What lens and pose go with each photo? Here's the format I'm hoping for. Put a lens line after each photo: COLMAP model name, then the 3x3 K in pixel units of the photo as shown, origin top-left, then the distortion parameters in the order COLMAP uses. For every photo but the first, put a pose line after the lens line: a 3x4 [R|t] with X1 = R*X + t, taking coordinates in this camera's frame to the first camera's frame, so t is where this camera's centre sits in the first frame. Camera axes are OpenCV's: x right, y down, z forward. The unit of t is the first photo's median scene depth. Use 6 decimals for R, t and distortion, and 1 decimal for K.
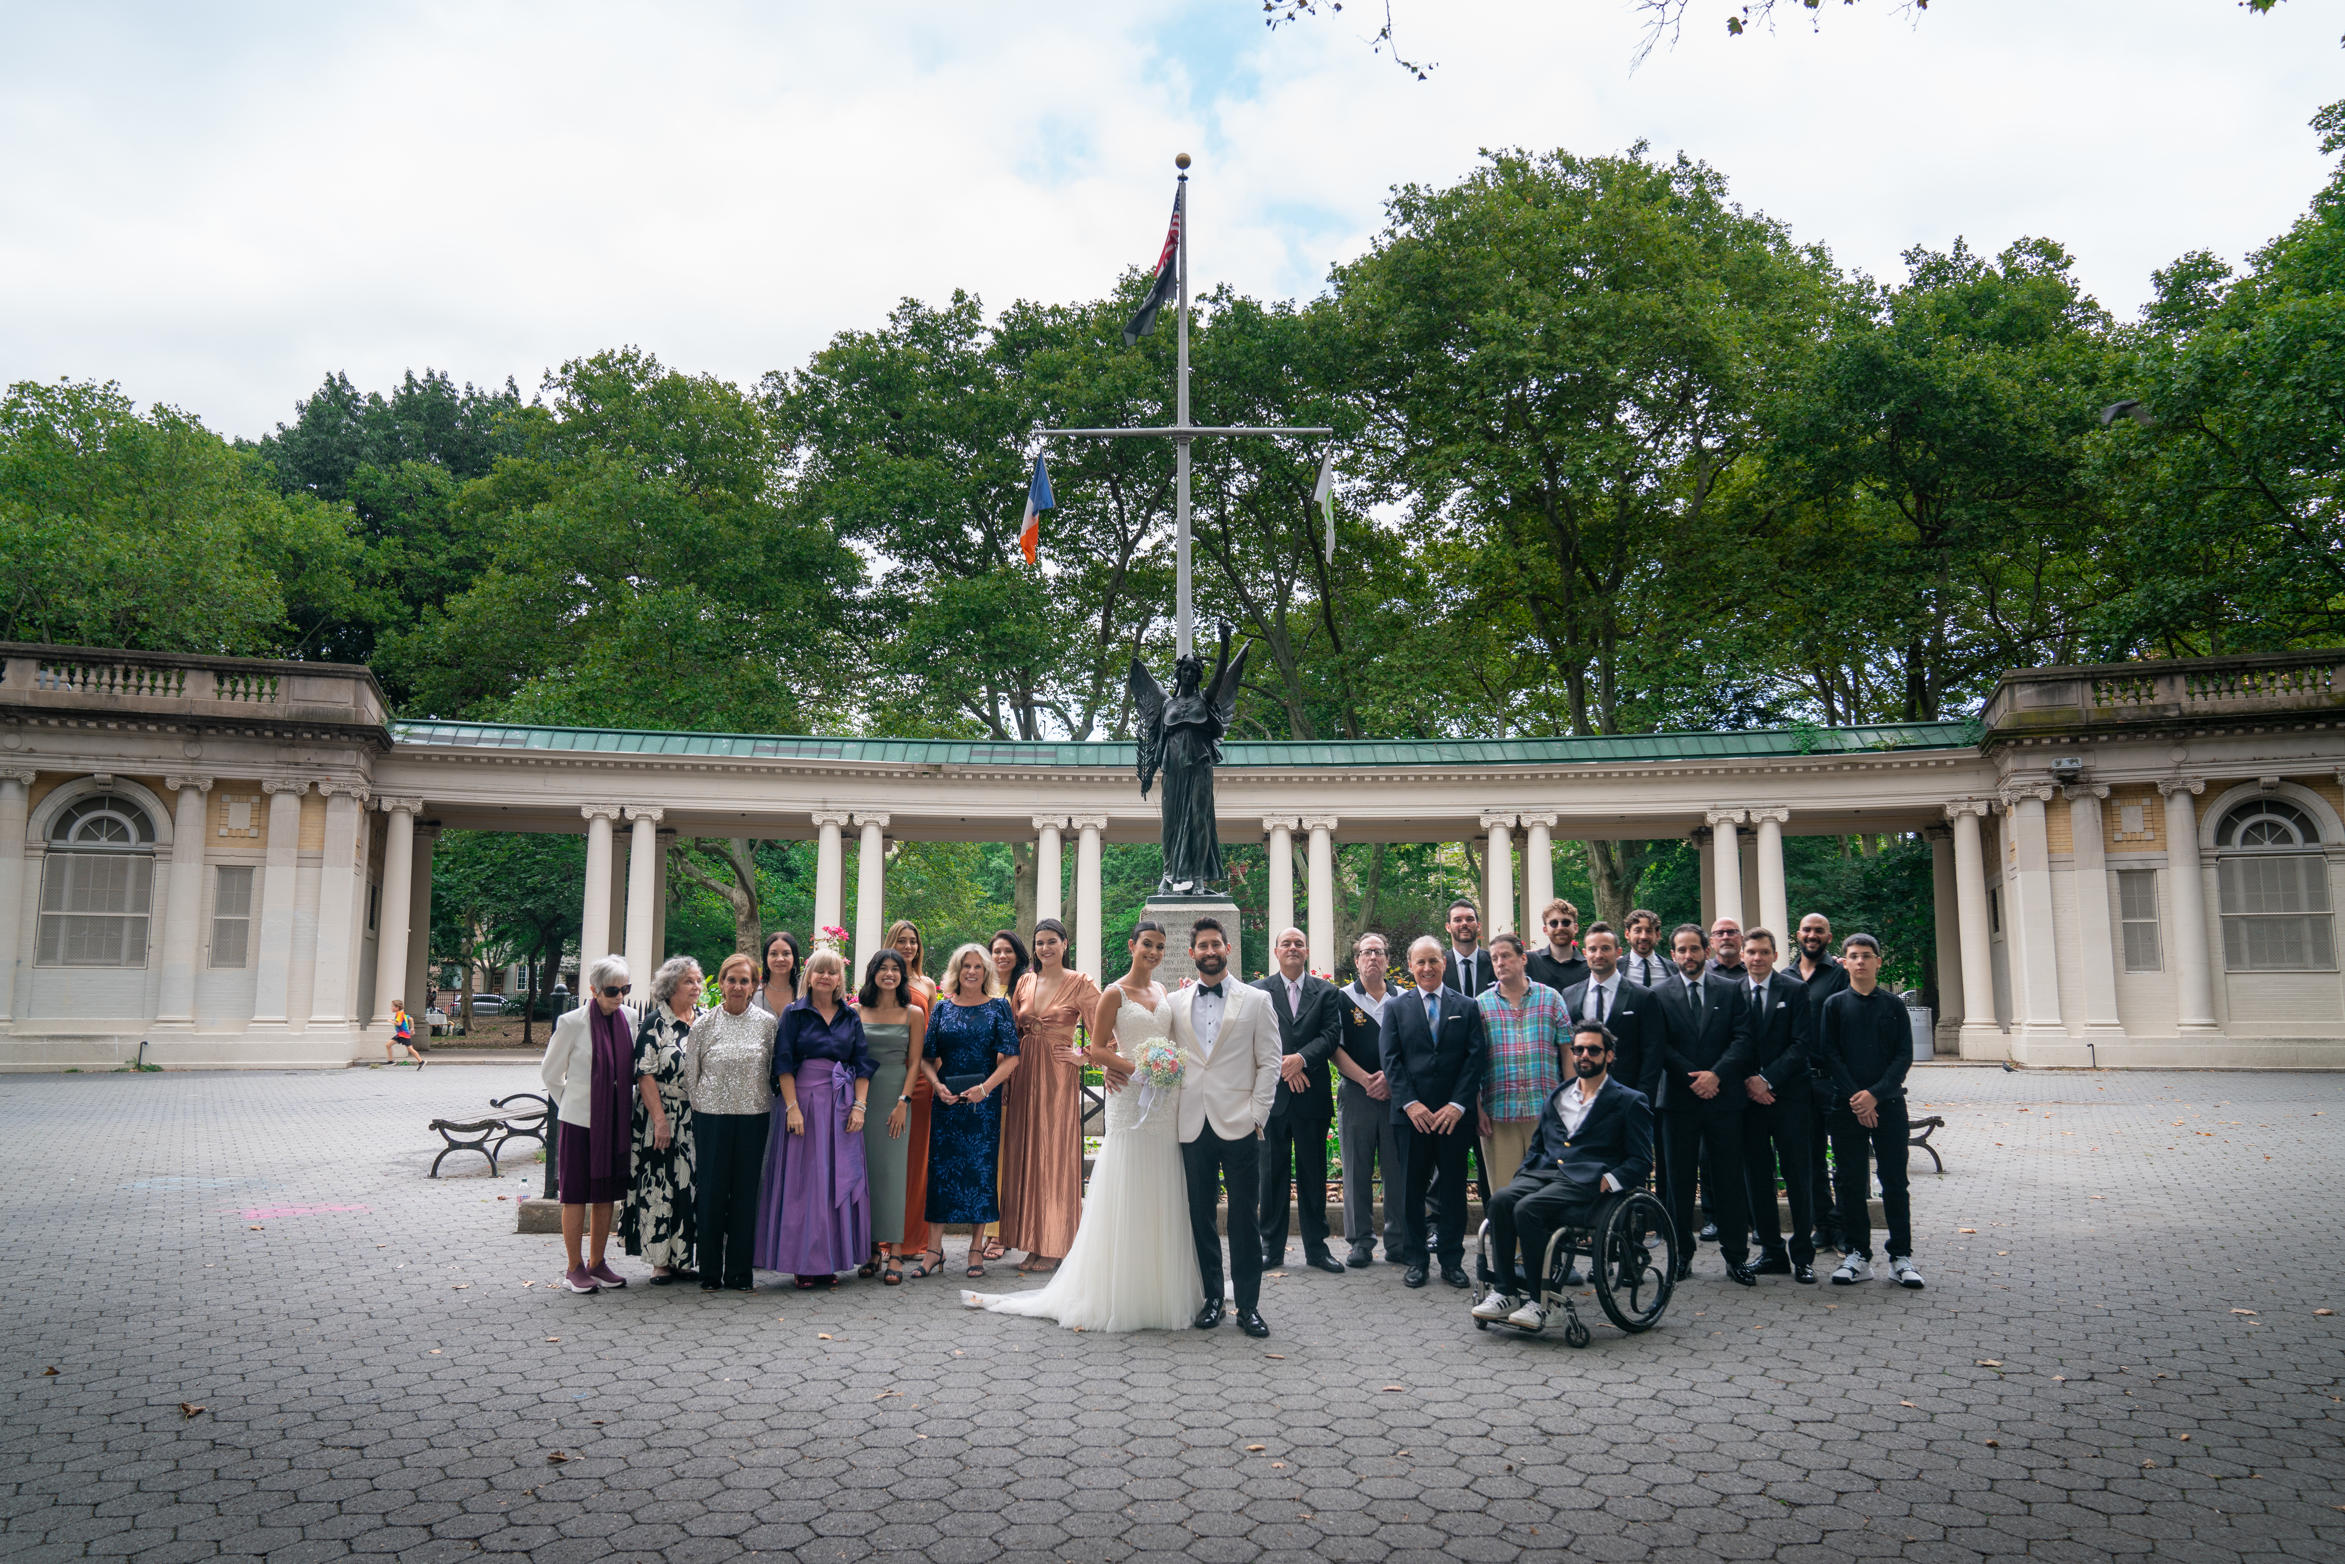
lens RADIAL K [[1769.8, 0, 1176.0], [0, 1769.8, 749.0], [0, 0, 1]] dist [-0.066756, 0.101816]
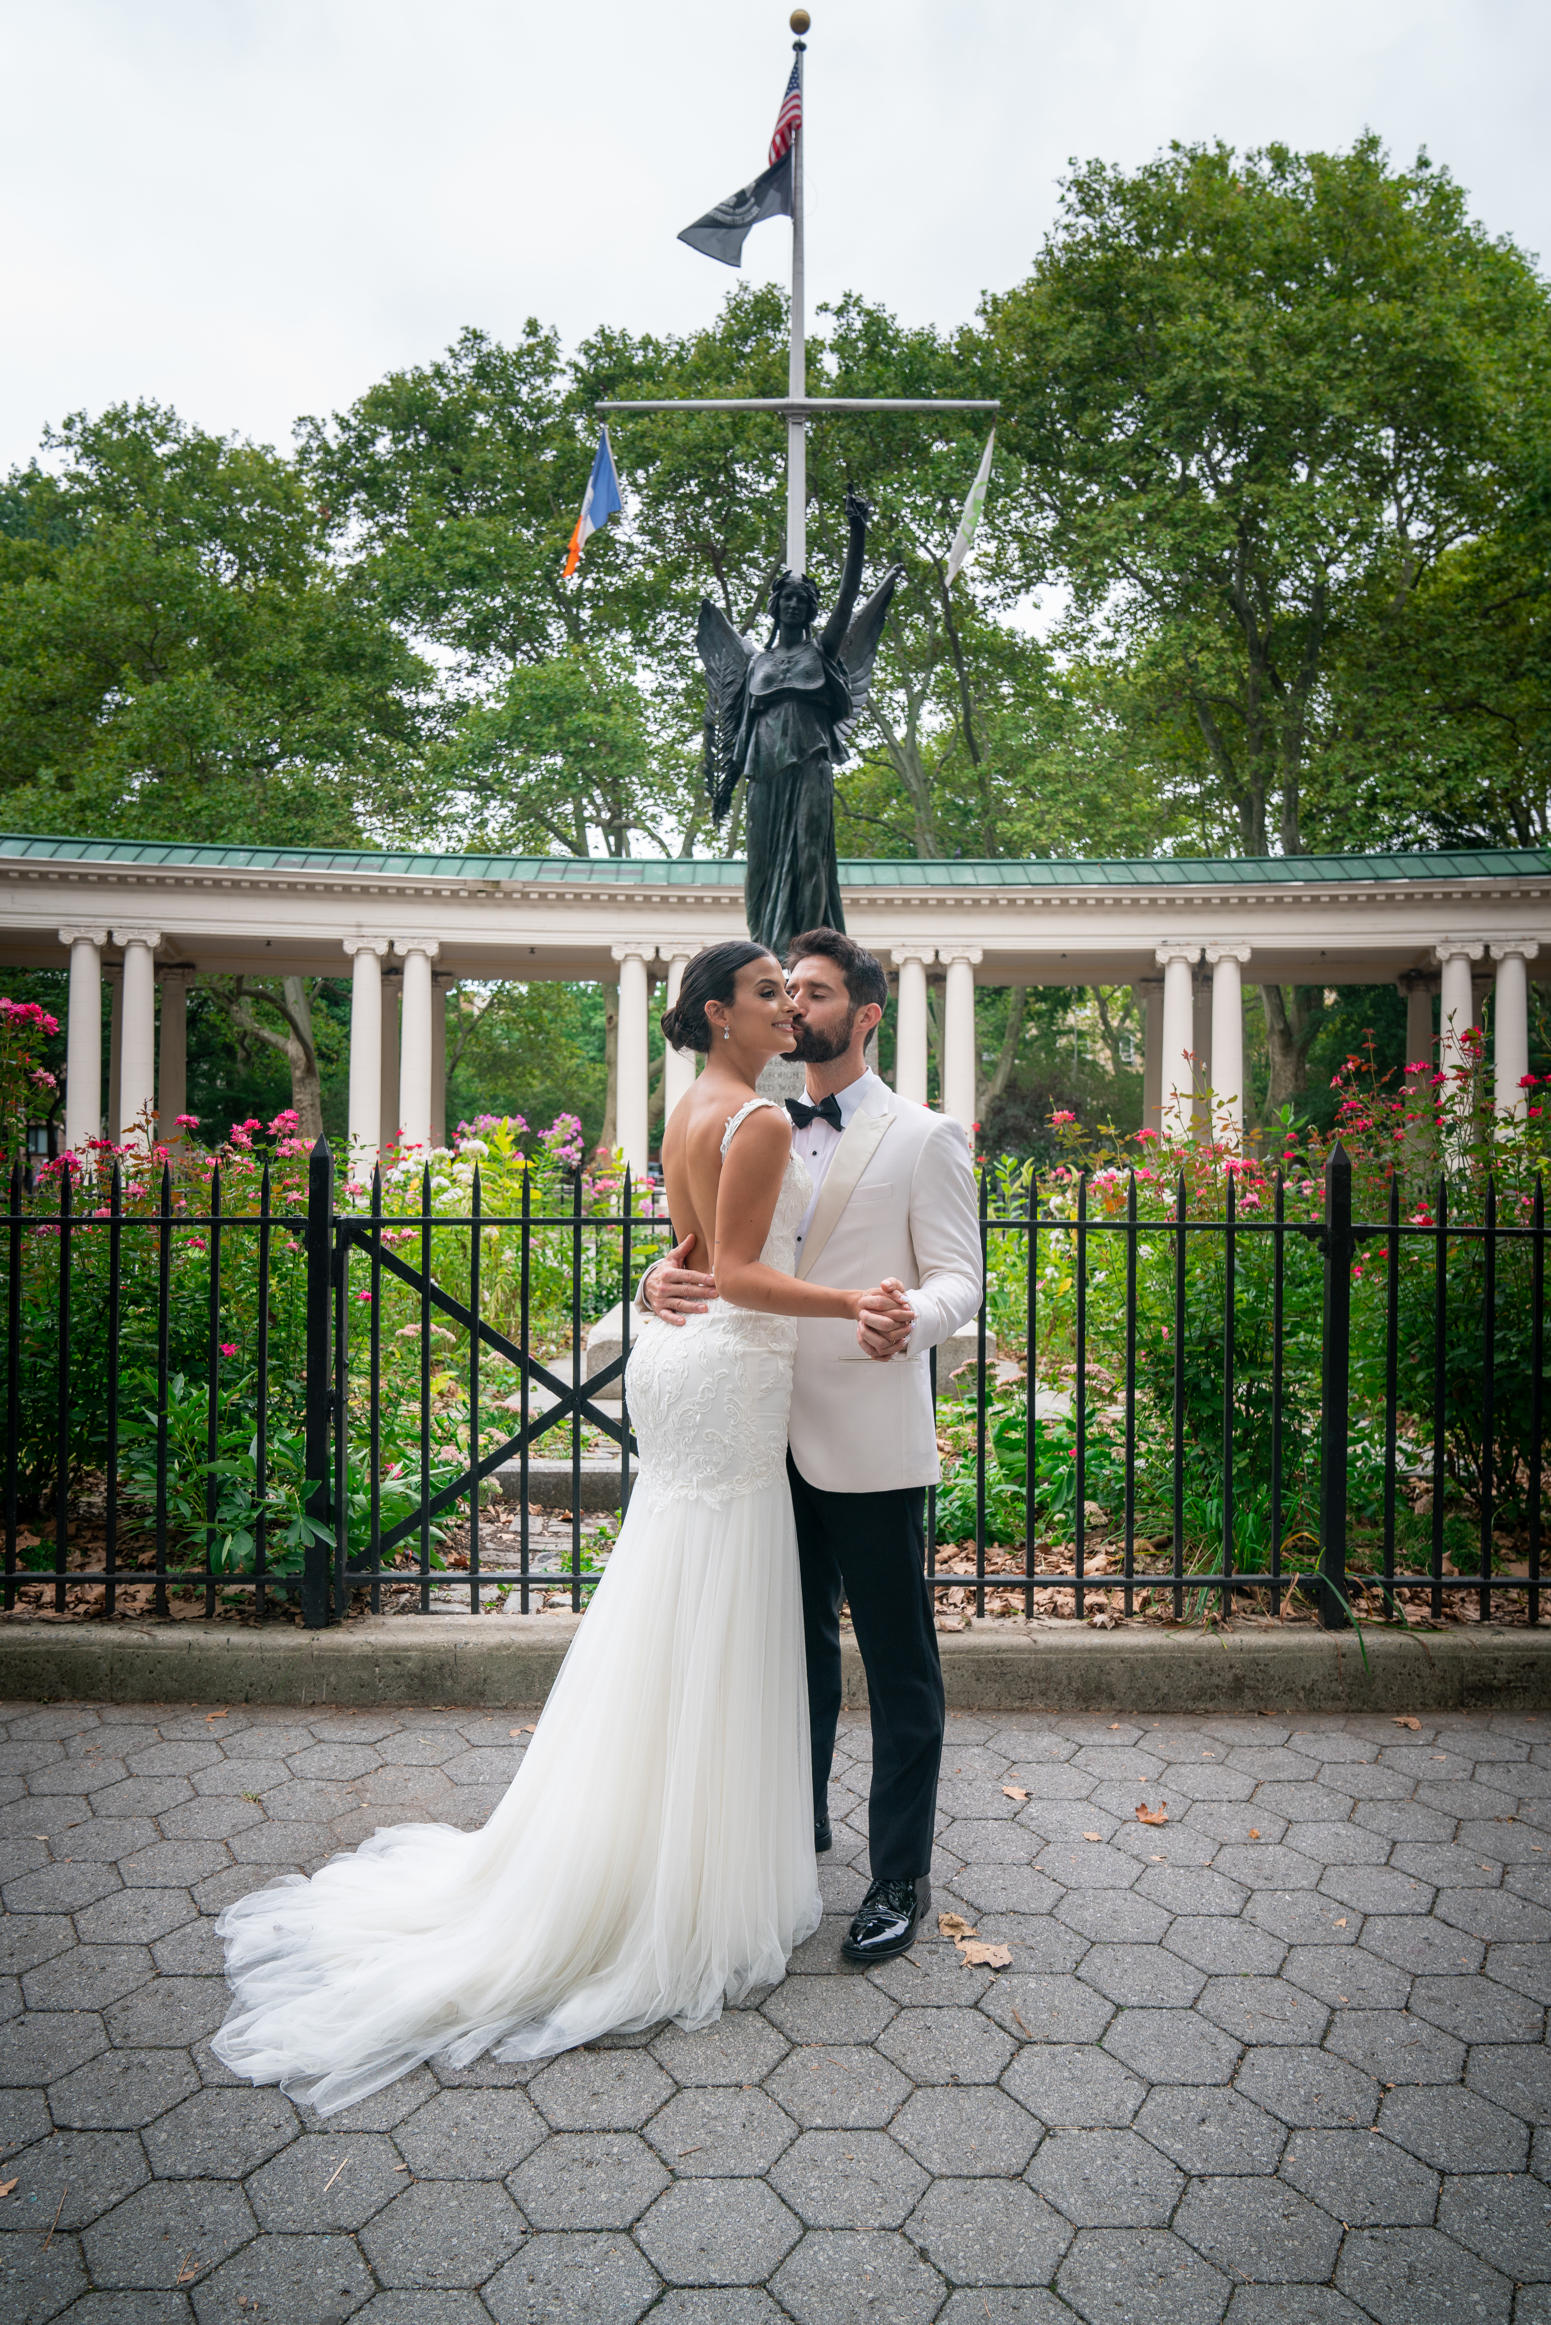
lens RADIAL K [[1754.7, 0, 769.5], [0, 1754.7, 1202.8], [0, 0, 1]] dist [-0.066756, 0.101816]
pose [[0.999888, 0.007960, -0.012688, 0.002952], [-0.005825, 0.987069, 0.160189, 0.021232], [0.013799, -0.160098, 0.987005, 0.146863]]
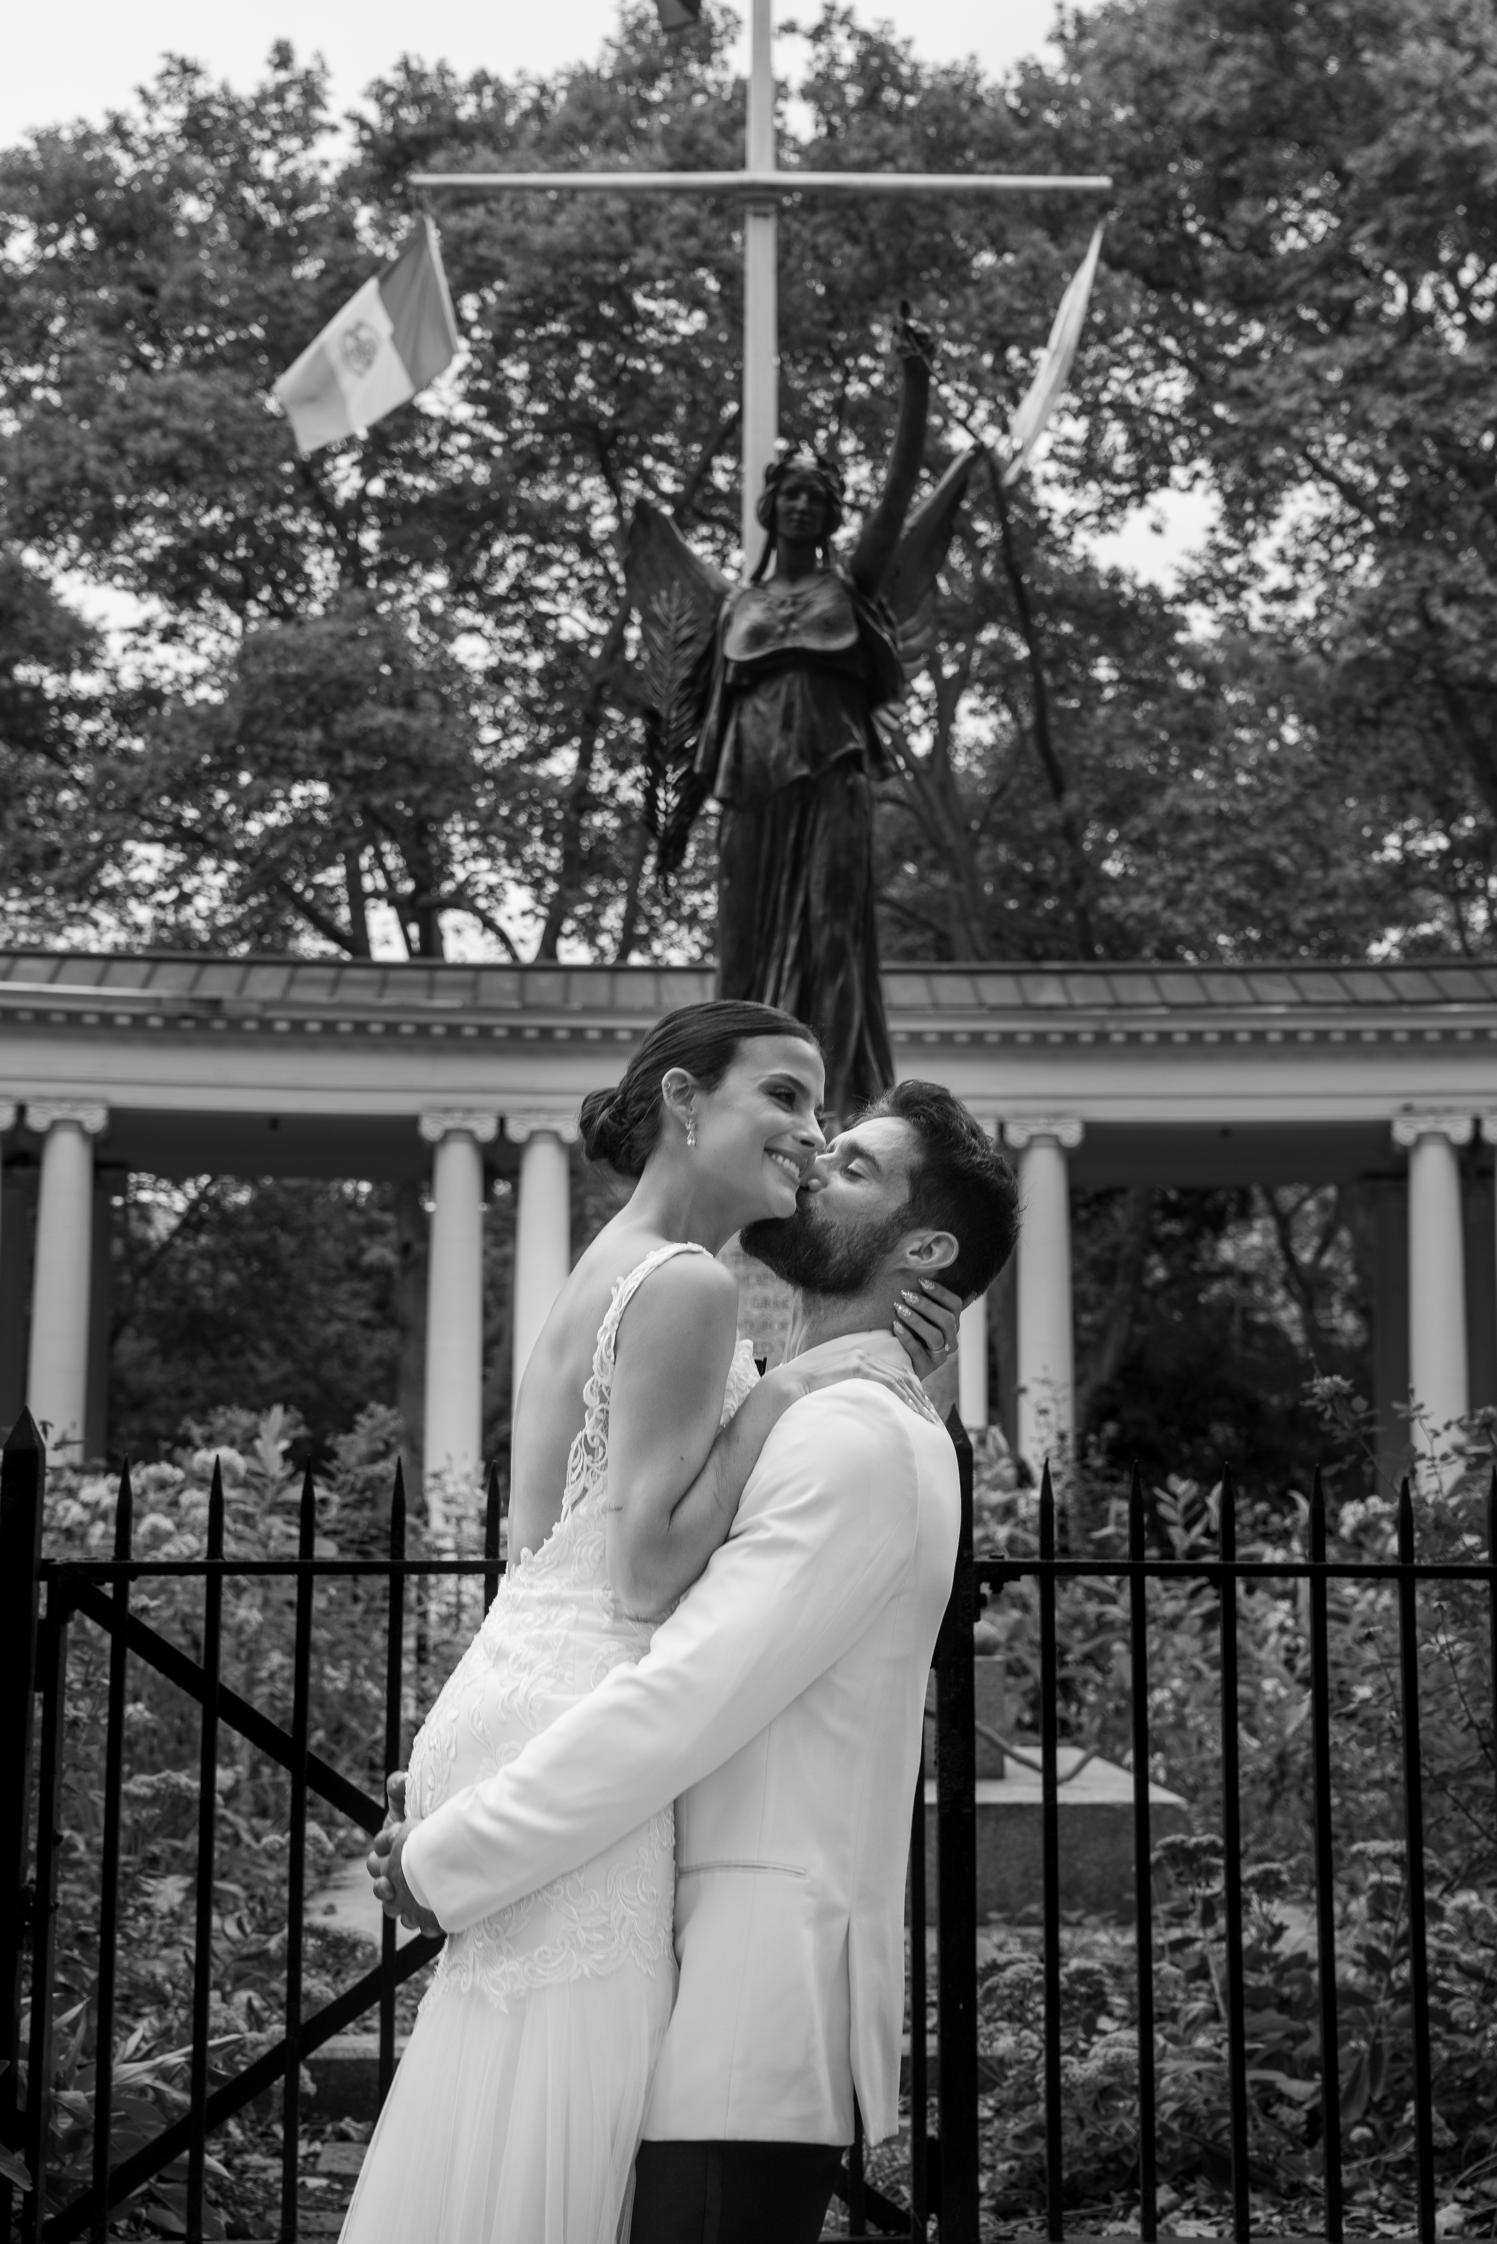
lens RADIAL K [[3170.2, 0, 747.9], [0, 3170.2, 1123.7], [0, 0, 1]] dist [0.022940, 0.058141]
pose [[0.999943, 0.006008, 0.008828, -0.002624], [-0.006142, 0.999865, 0.015221, 0.023059], [-0.008736, -0.015275, 0.999845, 0.145858]]
